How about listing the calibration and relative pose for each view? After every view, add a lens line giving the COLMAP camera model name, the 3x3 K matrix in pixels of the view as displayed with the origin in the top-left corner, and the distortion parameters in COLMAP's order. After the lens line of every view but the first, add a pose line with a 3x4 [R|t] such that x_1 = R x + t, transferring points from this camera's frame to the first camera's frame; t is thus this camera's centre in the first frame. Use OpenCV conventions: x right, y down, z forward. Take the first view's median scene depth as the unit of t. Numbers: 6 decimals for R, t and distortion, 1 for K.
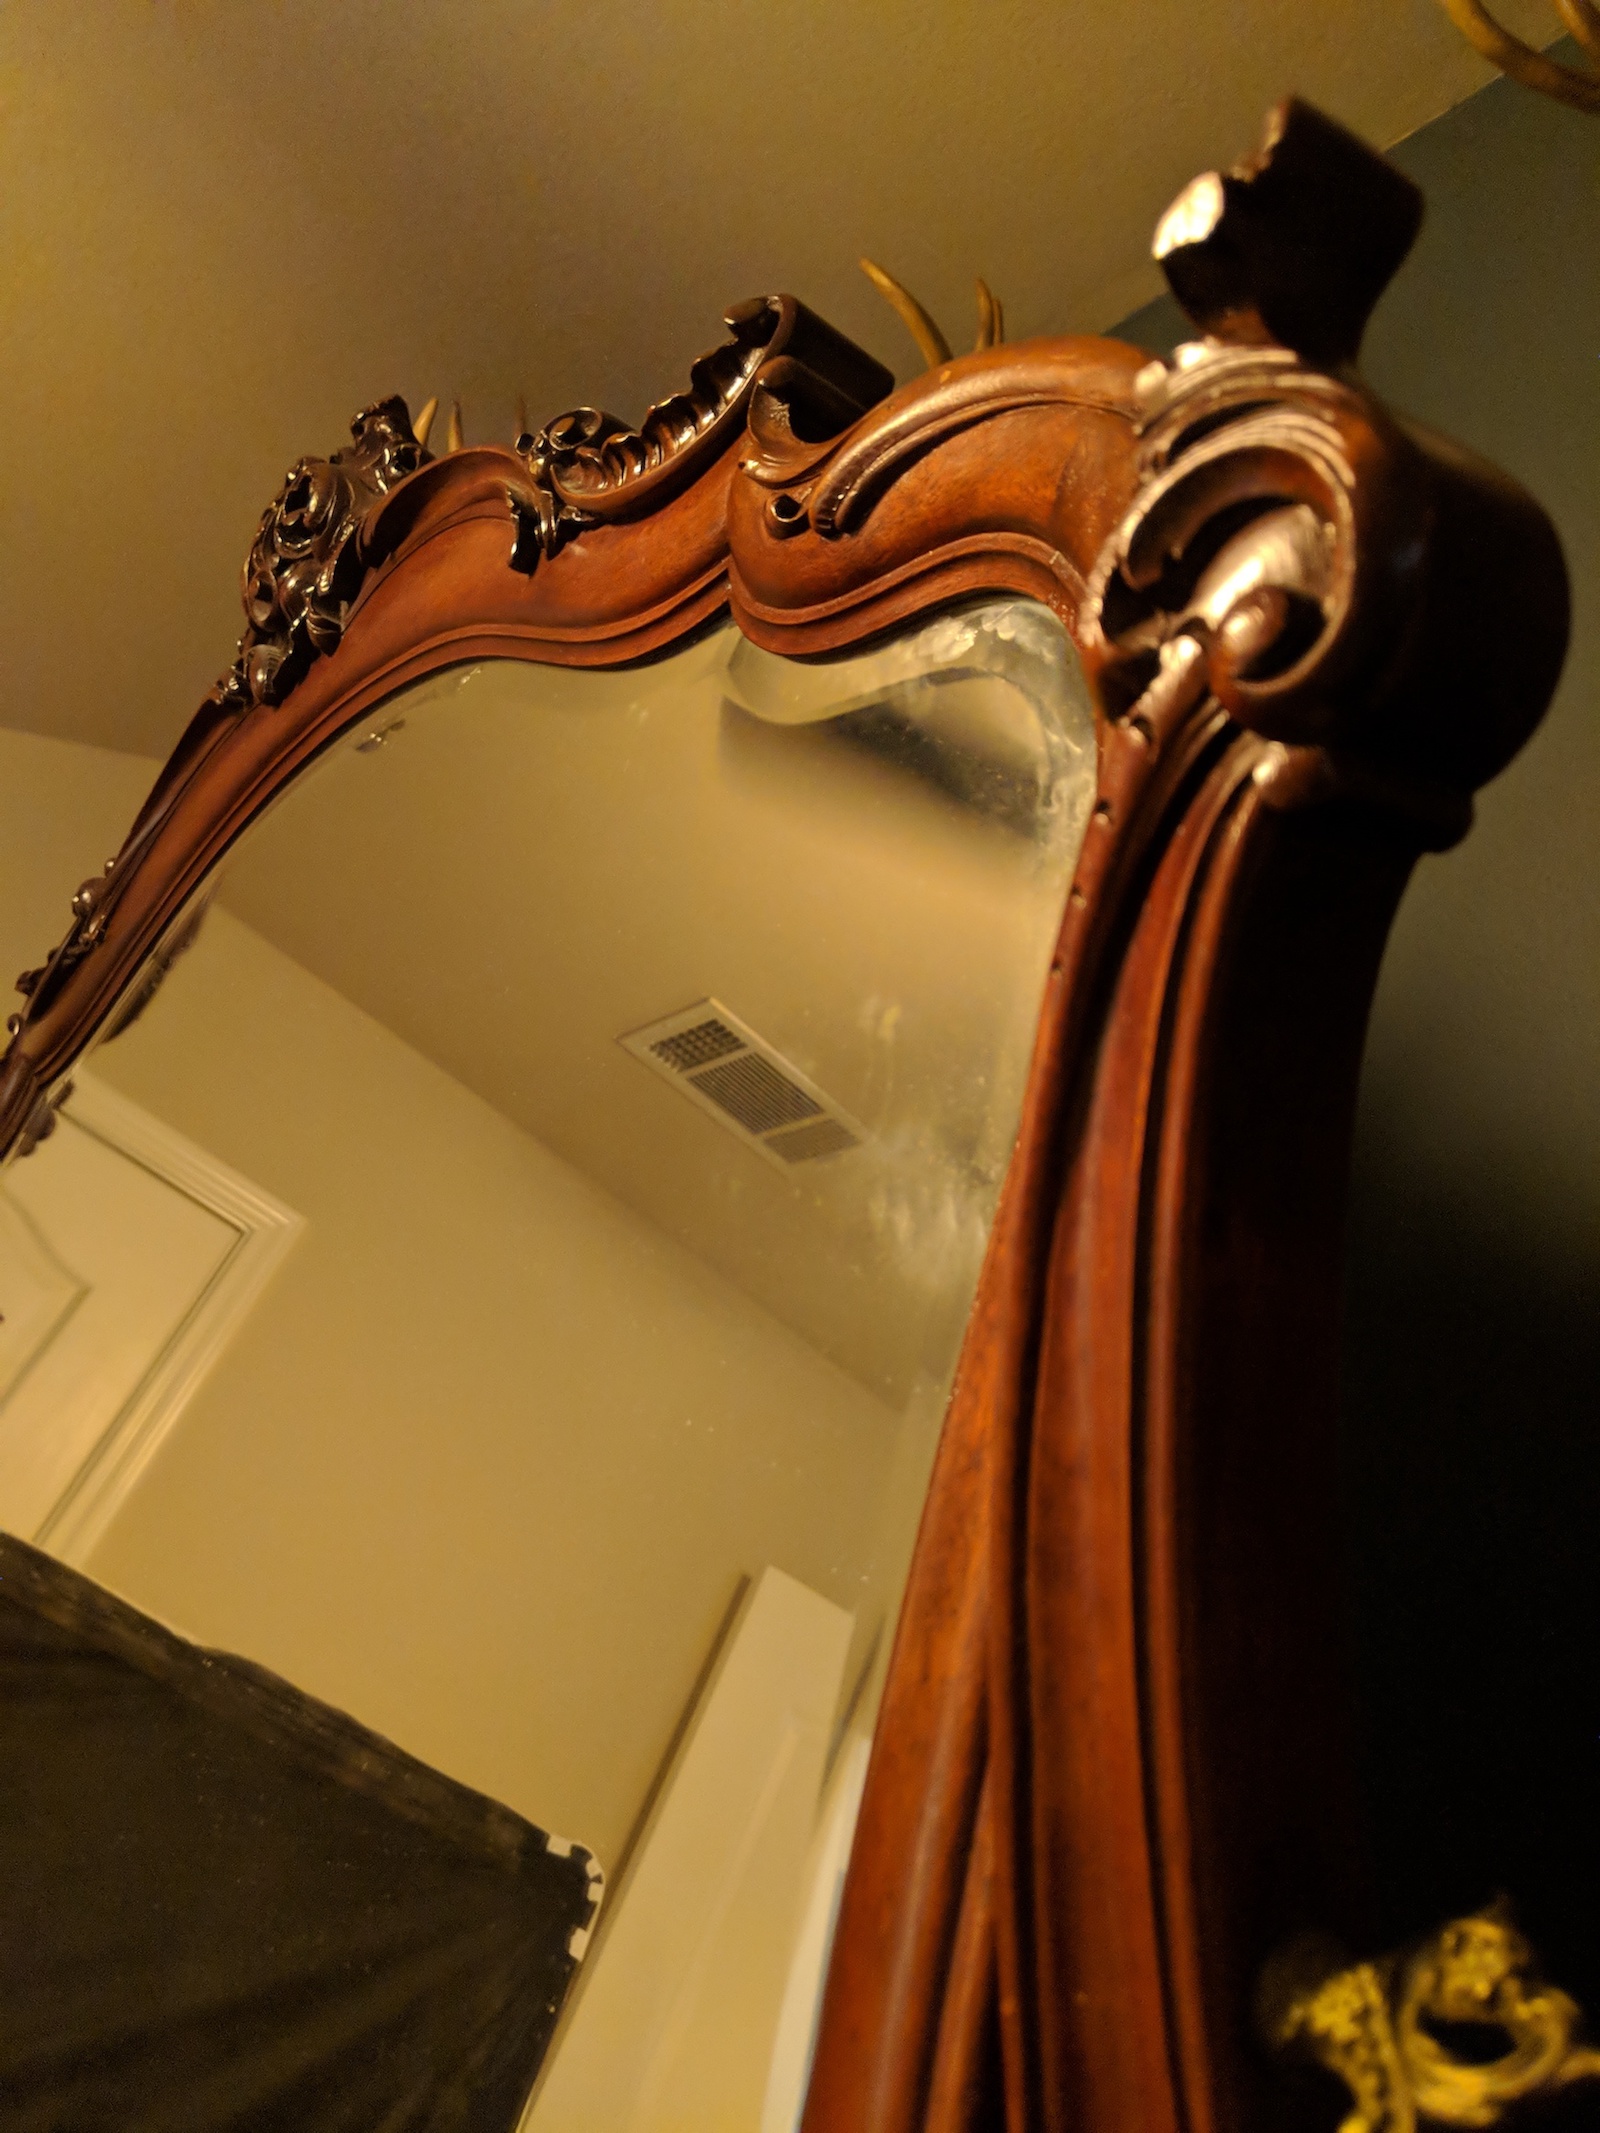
lens RADIAL K [[1760.8, 0, 821.6], [0, 1760.8, 1058.9], [0, 0, 1]] dist [0.064540, -0.182065]
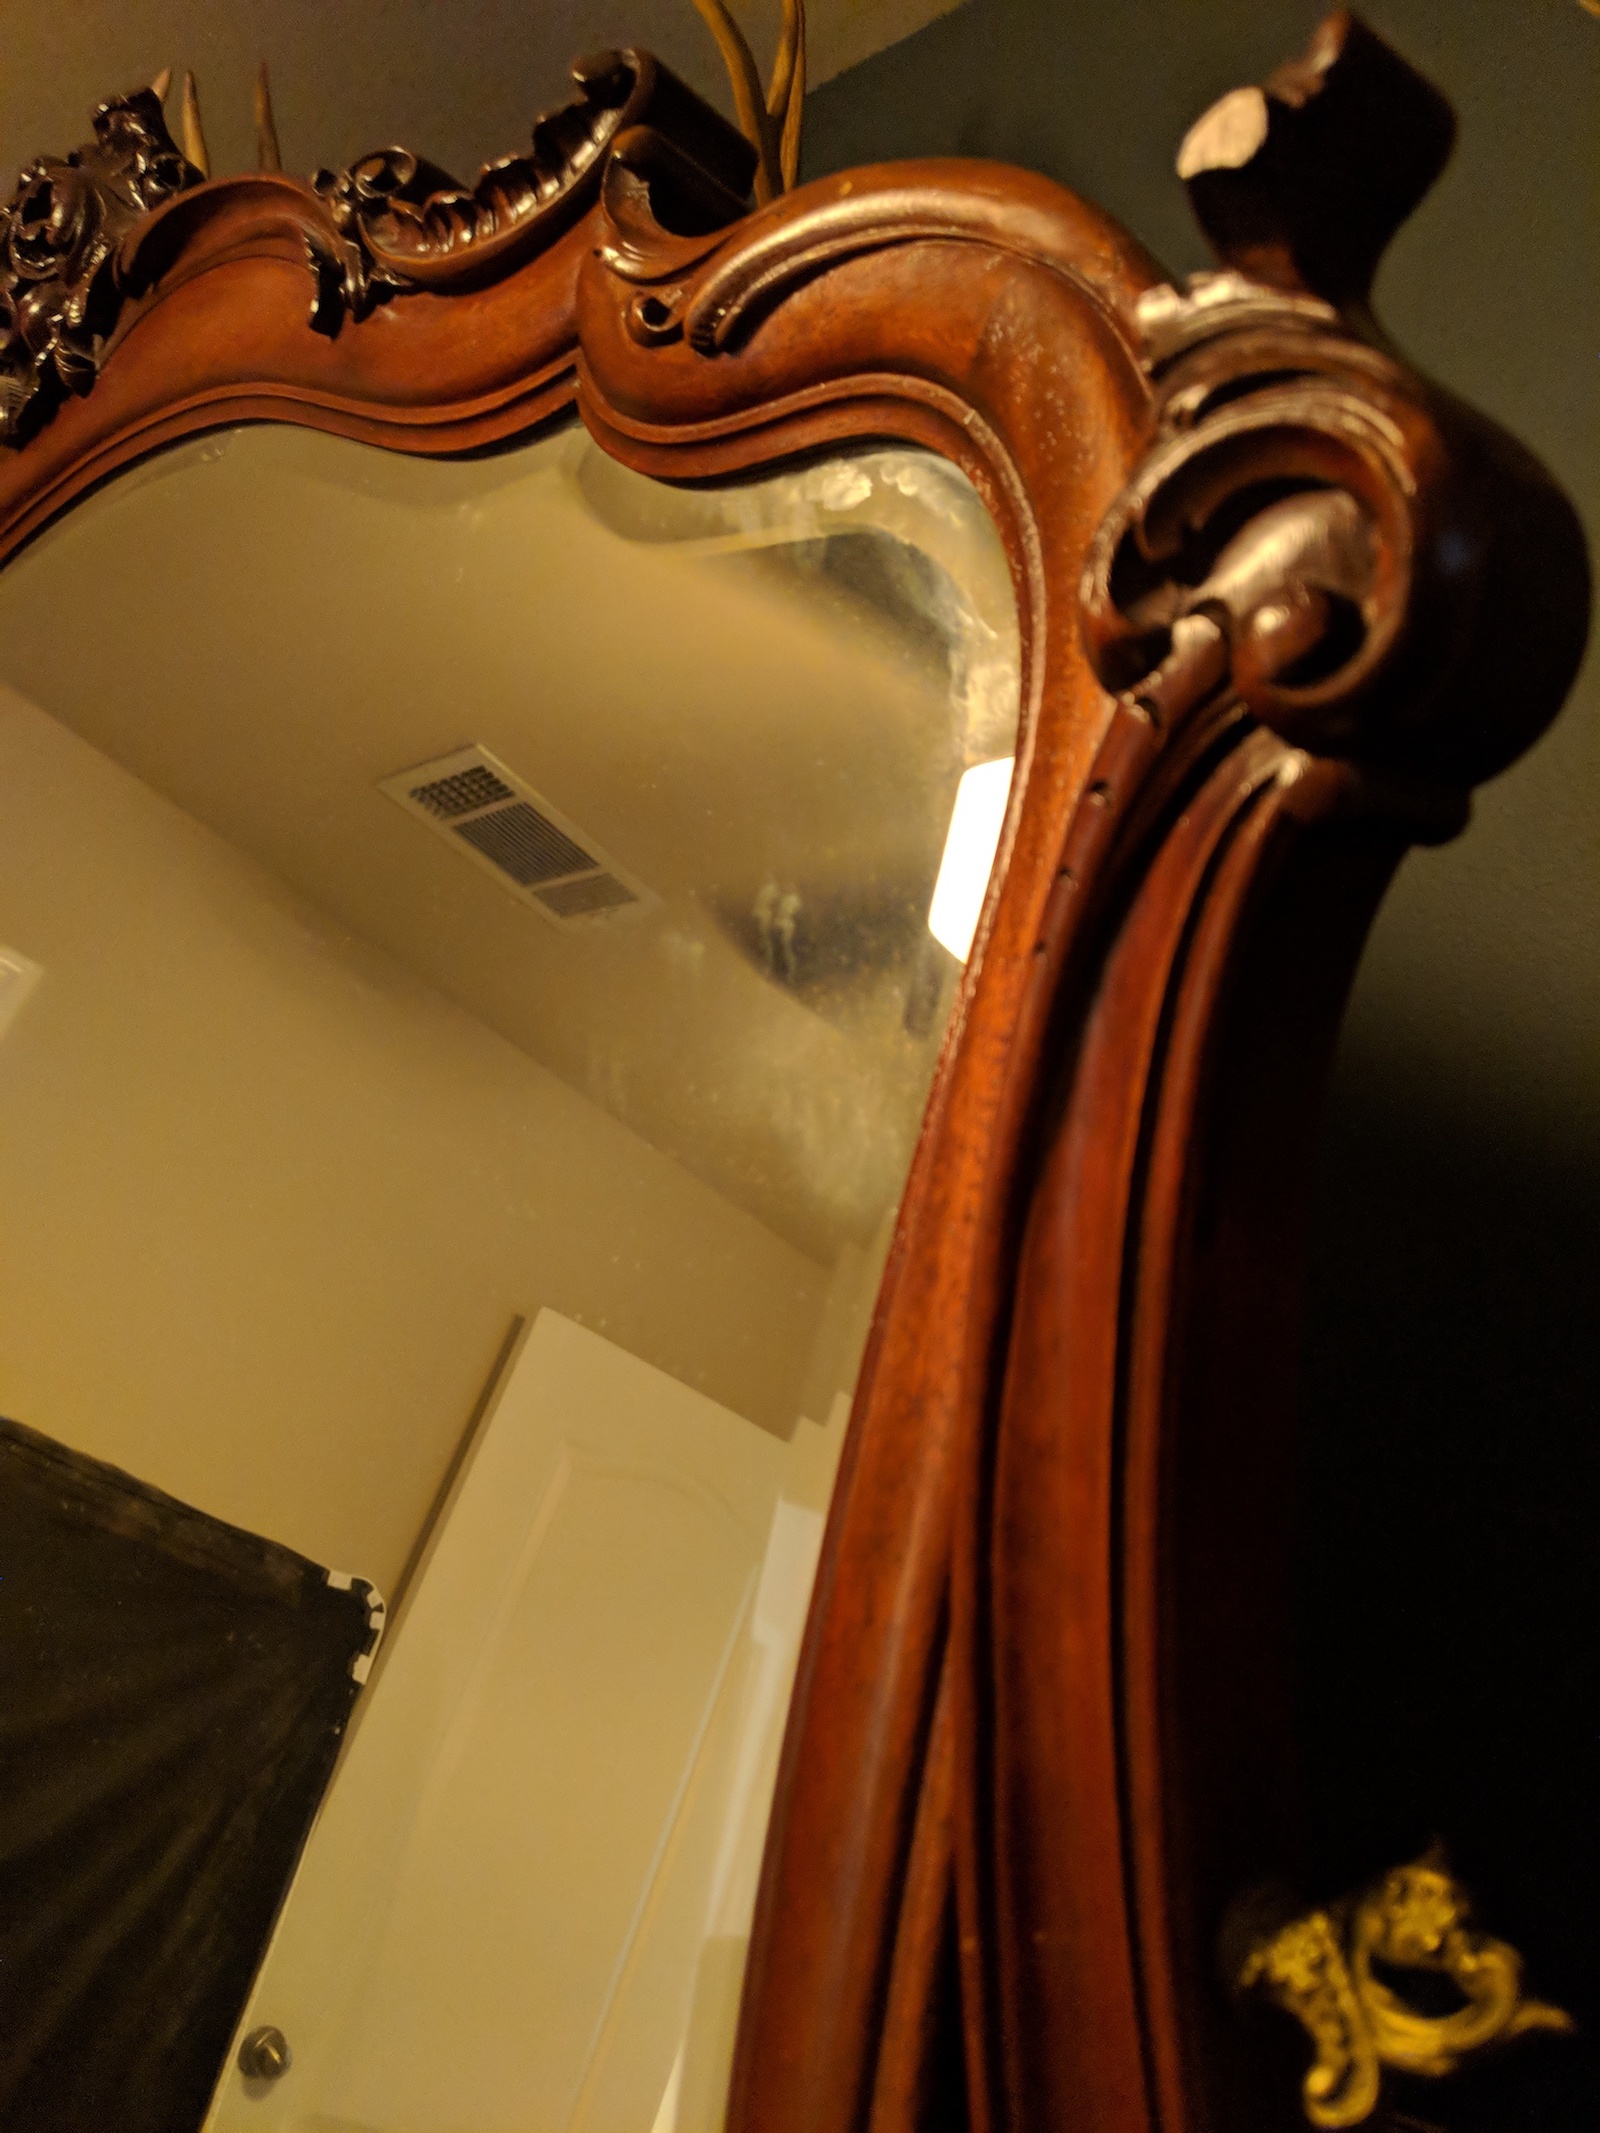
lens RADIAL K [[1749.8, 0, 838.4], [0, 1749.8, 1066.8], [0, 0, 1]] dist [0.026653, -0.092824]
pose [[0.987220, -0.005616, 0.159265, -0.072125], [-0.021371, 0.985687, 0.167227, -0.082155], [-0.157925, -0.168494, 0.972970, 0.043564]]
